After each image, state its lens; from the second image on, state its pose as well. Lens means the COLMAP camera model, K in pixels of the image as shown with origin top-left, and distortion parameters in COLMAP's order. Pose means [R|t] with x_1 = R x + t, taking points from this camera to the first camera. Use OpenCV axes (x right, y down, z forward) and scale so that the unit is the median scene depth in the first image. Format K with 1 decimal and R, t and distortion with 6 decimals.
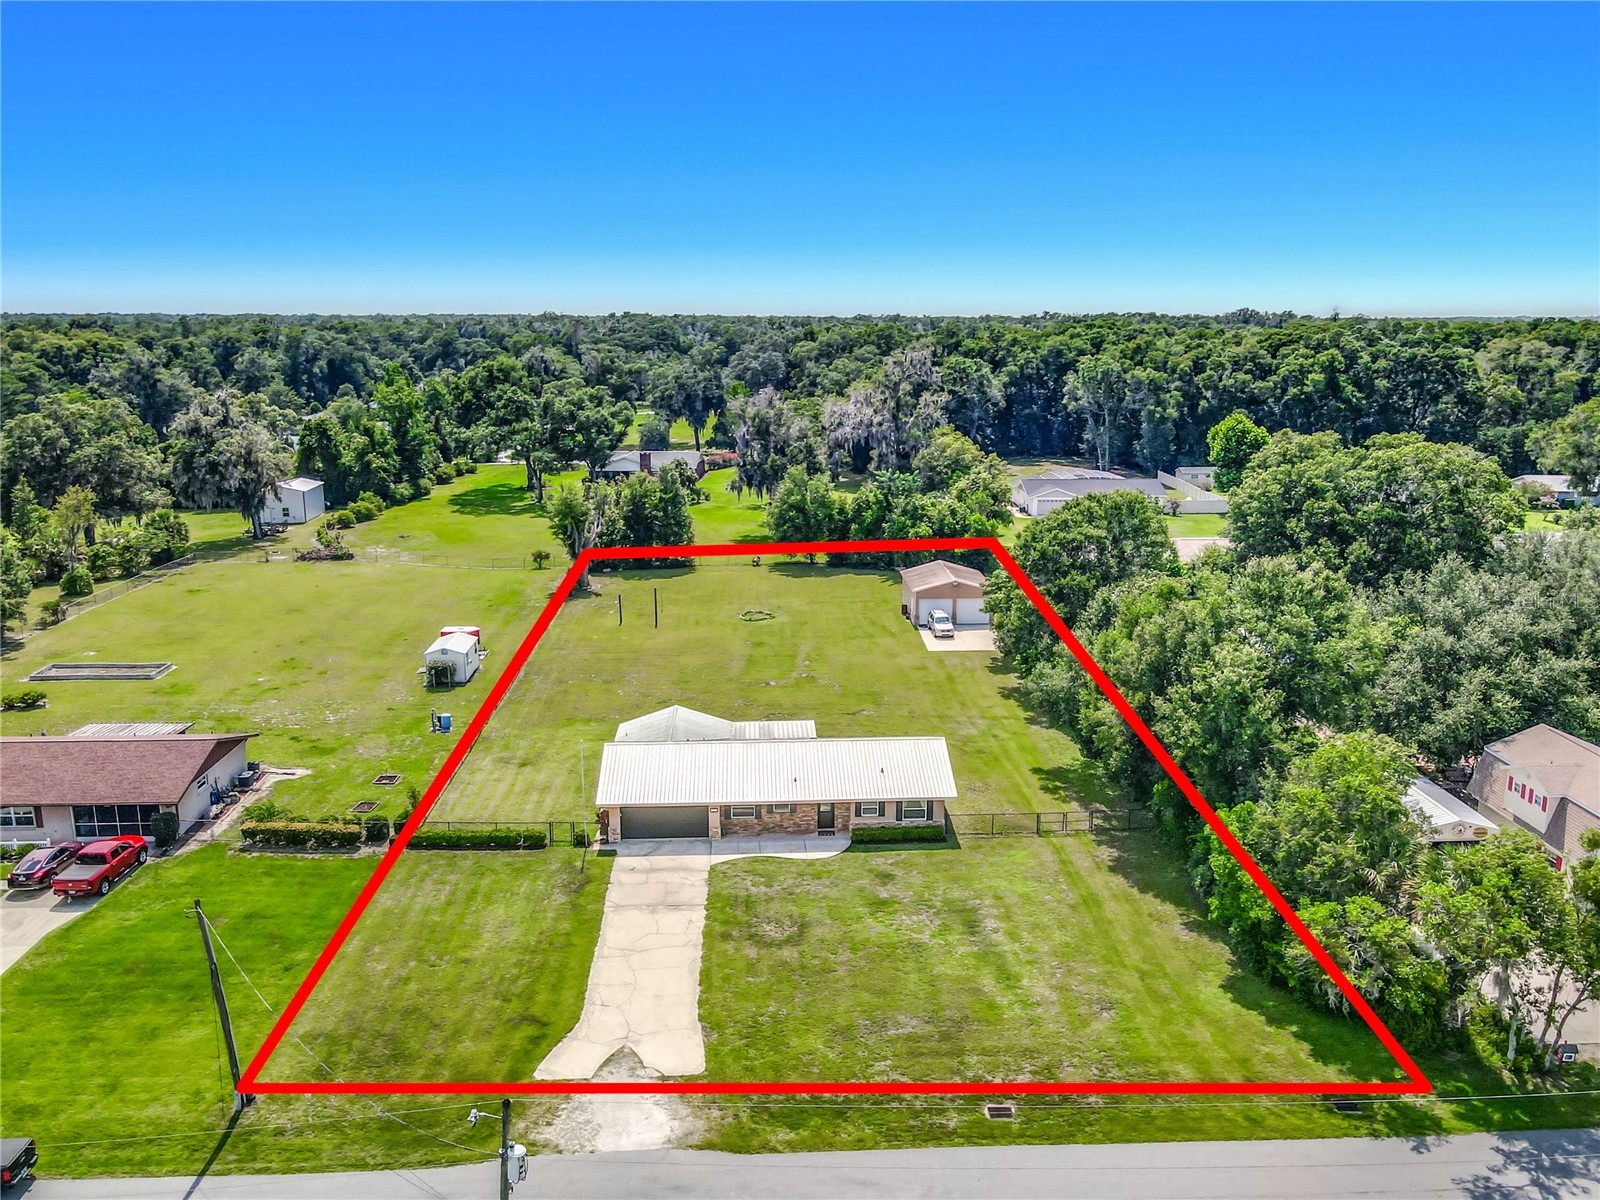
lens RADIAL K [[1226.6, 0, 818.4], [0, 1226.6, 593.5], [0, 0, 1]] dist [0.000316, 0.029462]
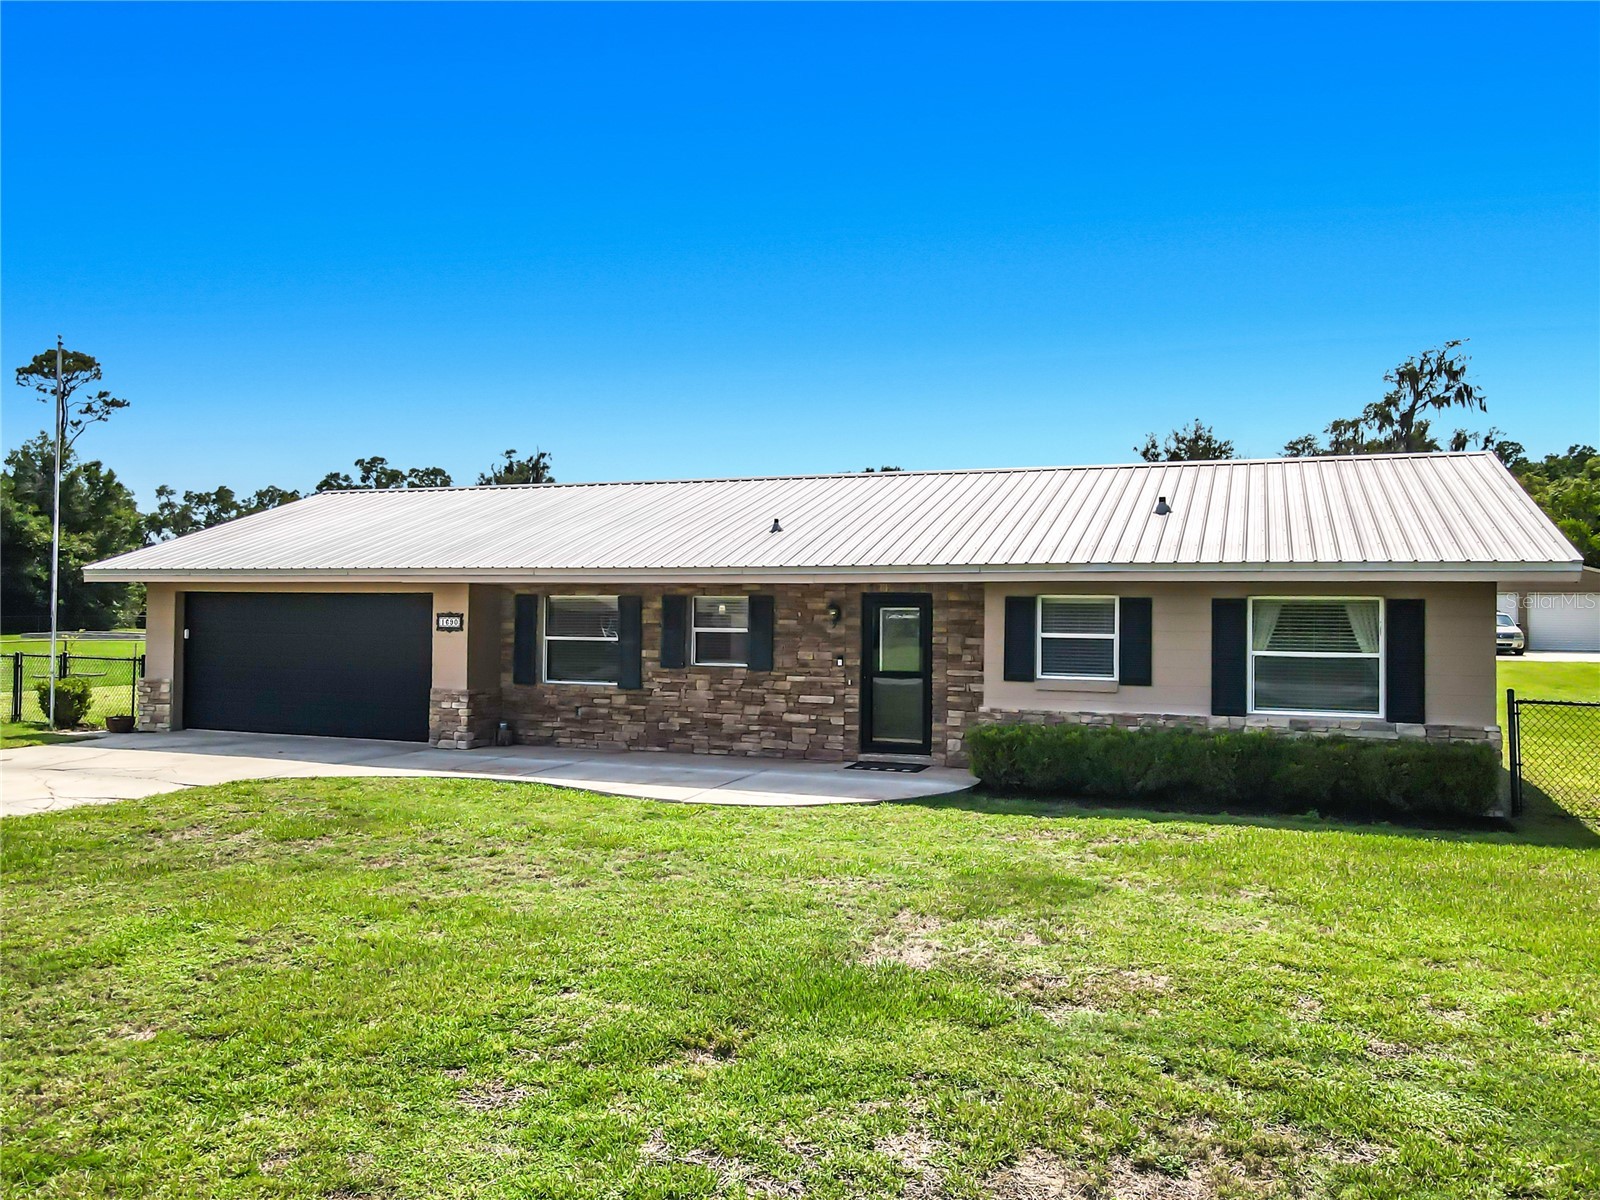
lens RADIAL K [[1181.1, 0, 815.9], [0, 1181.1, 593.7], [0, 0, 1]] dist [-0.022669, 0.094736]
pose [[0.911576, -0.002522, -0.411124, 0.063892], [-0.098340, 0.969616, -0.223995, 0.166013], [0.399197, 0.244618, 0.883631, 0.620706]]
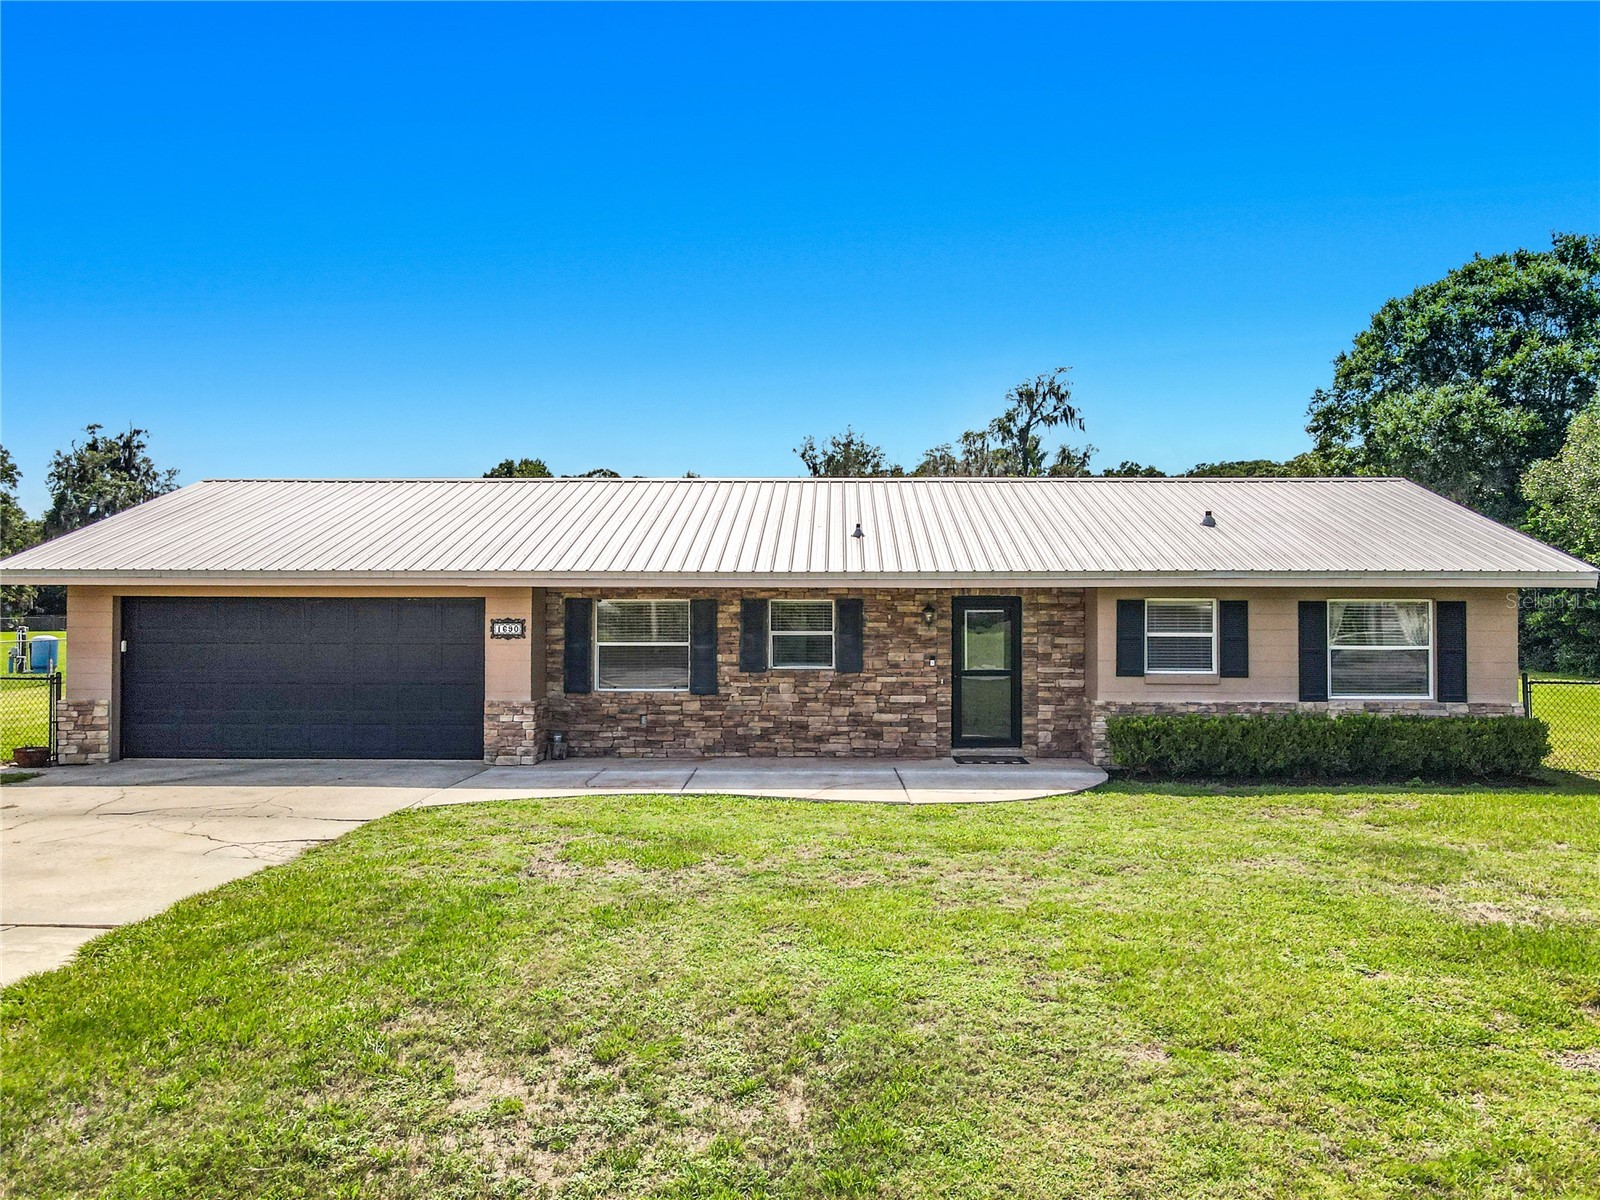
lens RADIAL K [[1172.4, 0, 813.2], [0, 1172.4, 605.3], [0, 0, 1]] dist [0.011881, 0.003117]
pose [[0.996517, -0.002792, -0.083343, -0.006509], [-0.016455, 0.973206, -0.229347, 0.169528], [0.081751, 0.229920, 0.969770, 0.600205]]
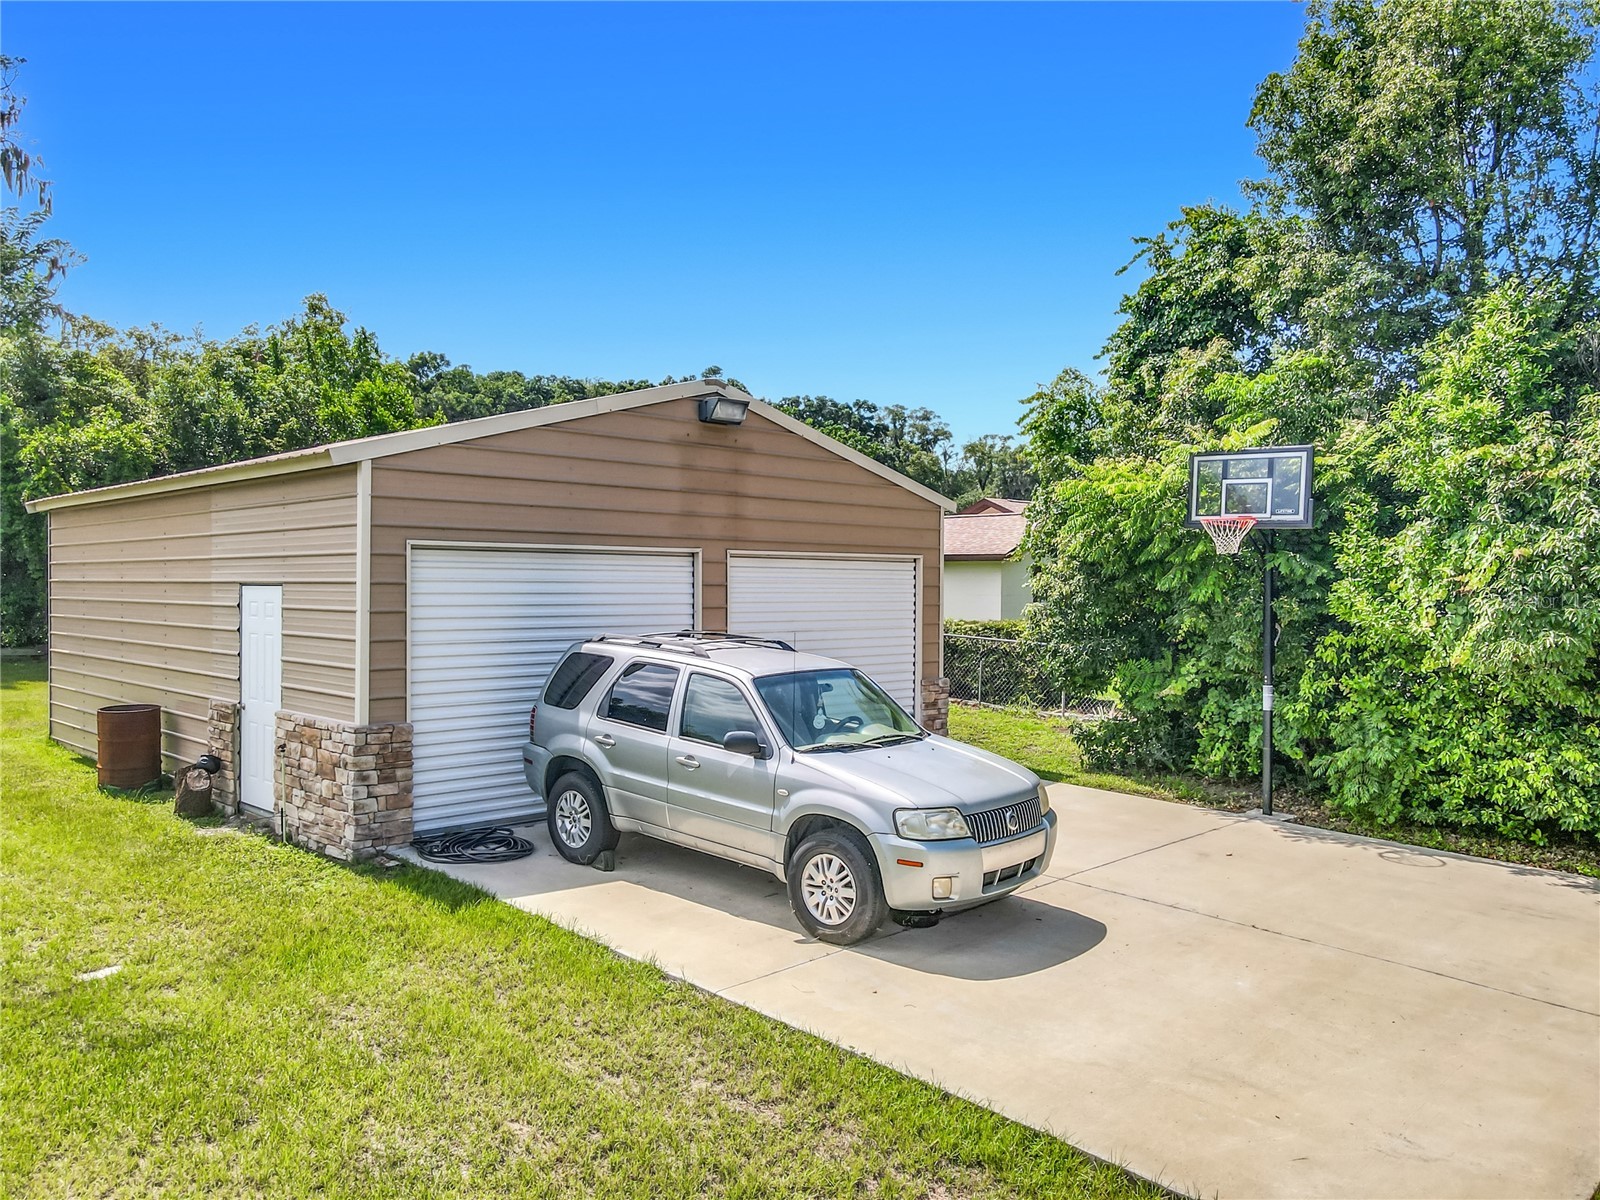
lens RADIAL K [[1172.4, 0, 813.2], [0, 1172.4, 605.3], [0, 0, 1]] dist [0.011881, 0.003117]
pose [[0.740206, -0.012443, 0.672265, 0.058745], [0.146726, 0.978722, -0.143438, 0.031732], [-0.656176, 0.204813, 0.726282, 1.154746]]
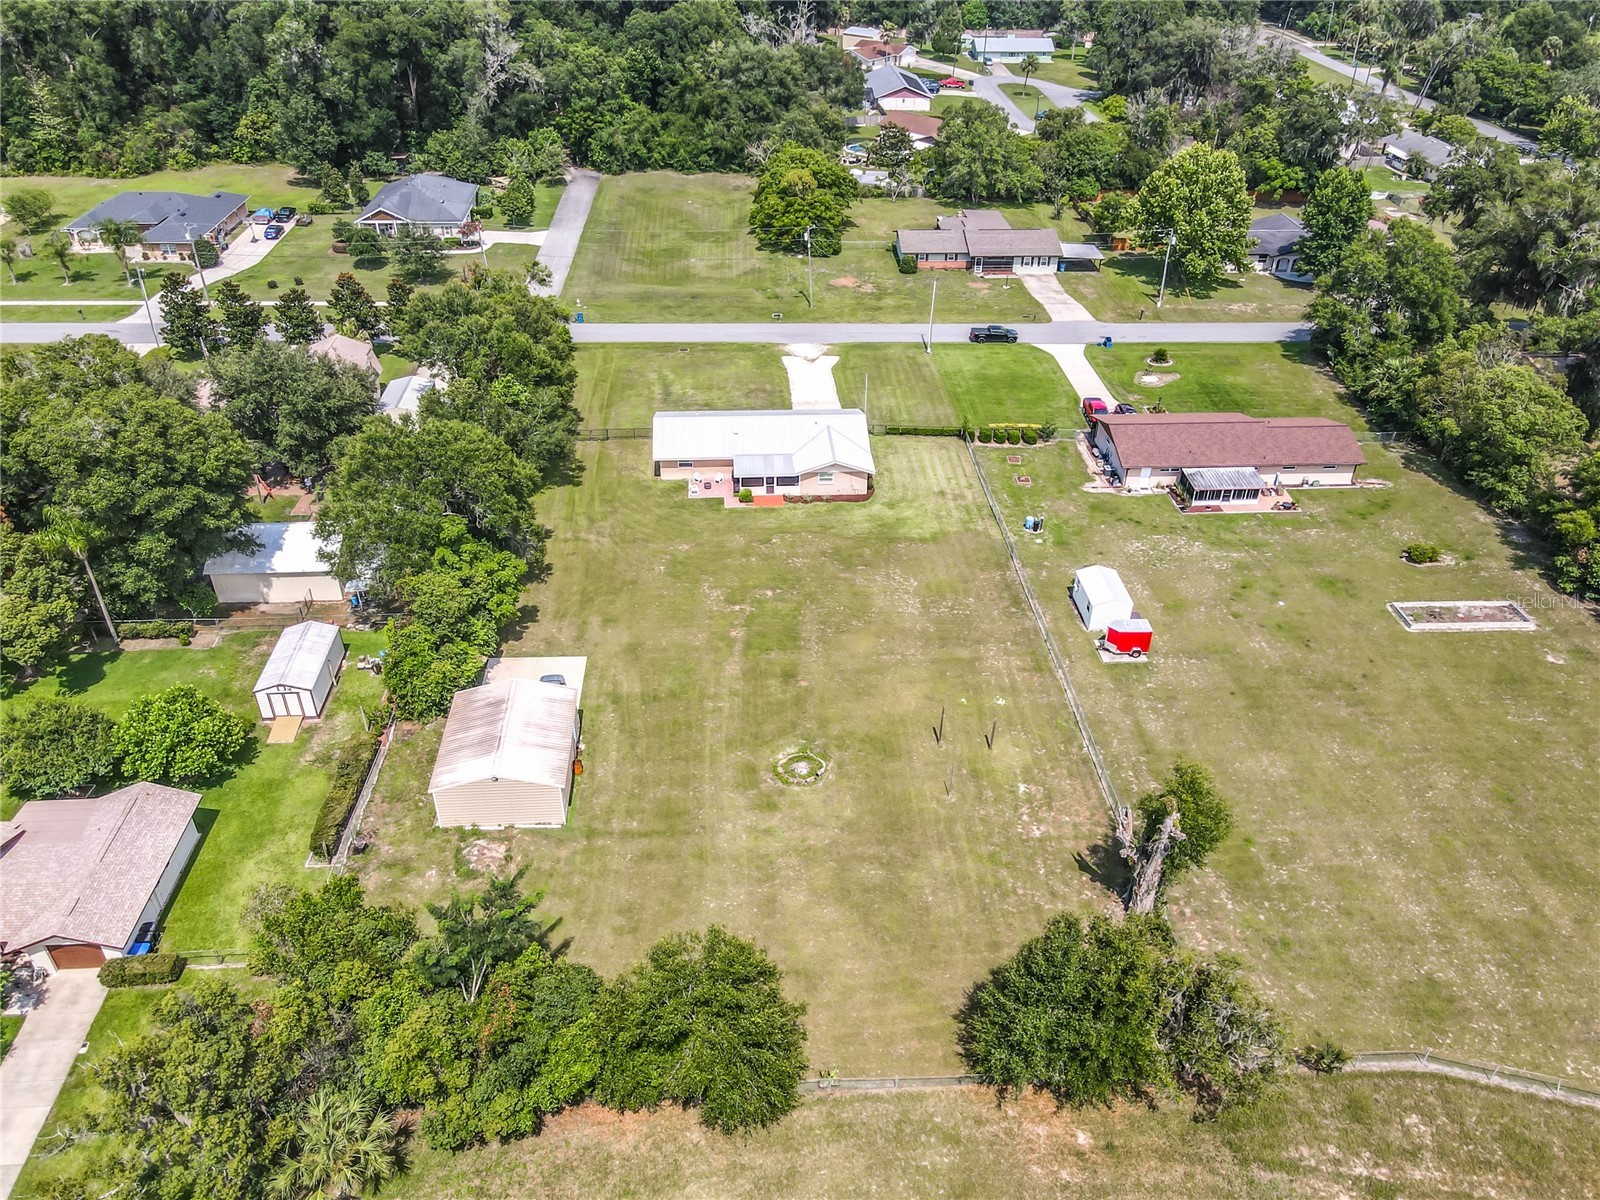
lens RADIAL K [[1155.5, 0, 824.3], [0, 1155.5, 604.0], [0, 0, 1]] dist [0.002422, -0.002844]
pose [[-0.999385, -0.004198, -0.034828, -0.054545], [-0.028423, 0.678779, 0.733792, -0.664493], [0.020560, 0.734330, -0.678481, 1.778619]]
